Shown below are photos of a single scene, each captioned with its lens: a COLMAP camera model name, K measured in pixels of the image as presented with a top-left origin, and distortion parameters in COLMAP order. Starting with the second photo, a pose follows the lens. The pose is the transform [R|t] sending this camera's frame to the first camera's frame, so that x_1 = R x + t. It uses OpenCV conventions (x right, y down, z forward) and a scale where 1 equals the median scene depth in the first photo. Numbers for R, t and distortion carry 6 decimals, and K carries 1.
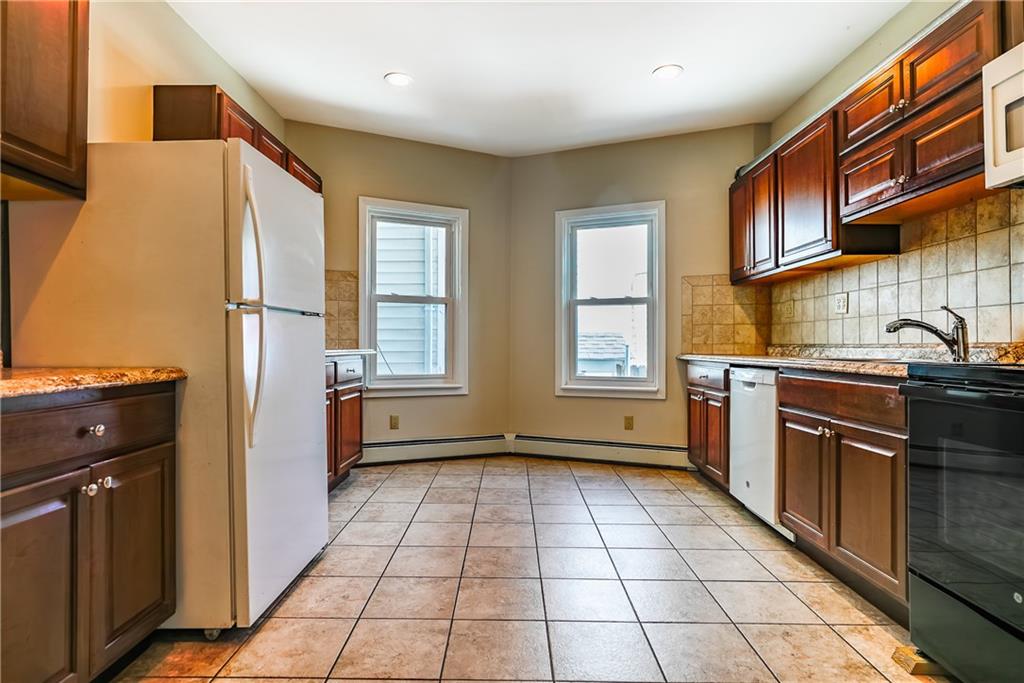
lens RADIAL K [[541.9, 0, 506.7], [0, 541.9, 340.9], [0, 0, 1]] dist [-0.001689, 0.001322]
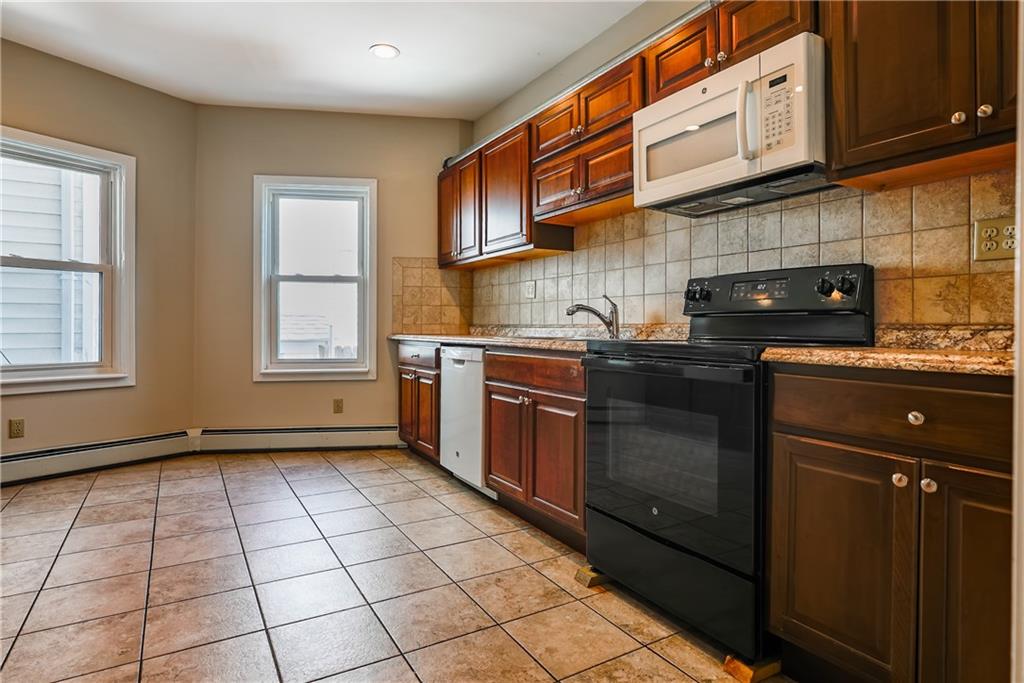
lens RADIAL K [[555.0, 0, 511.7], [0, 555.0, 327.7], [0, 0, 1]] dist [-0.003289, 0.001889]
pose [[0.854236, -0.000786, 0.519885, -0.044401], [-0.005758, 0.999923, 0.010973, -0.000357], [-0.519853, -0.012368, 0.854166, 0.000516]]
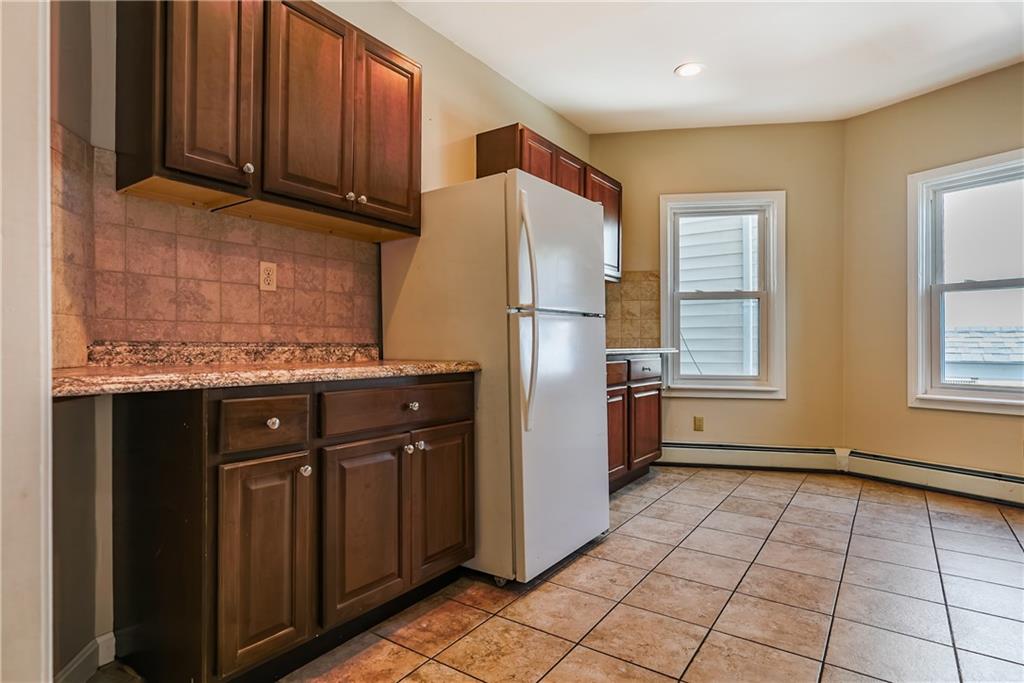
lens RADIAL K [[546.6, 0, 498.3], [0, 546.6, 344.8], [0, 0, 1]] dist [-0.000632, 0.001573]
pose [[0.821652, -0.001973, -0.569985, 0.110110], [0.006651, 0.999959, 0.006126, 0.002254], [0.569950, -0.008825, 0.821632, -0.003443]]
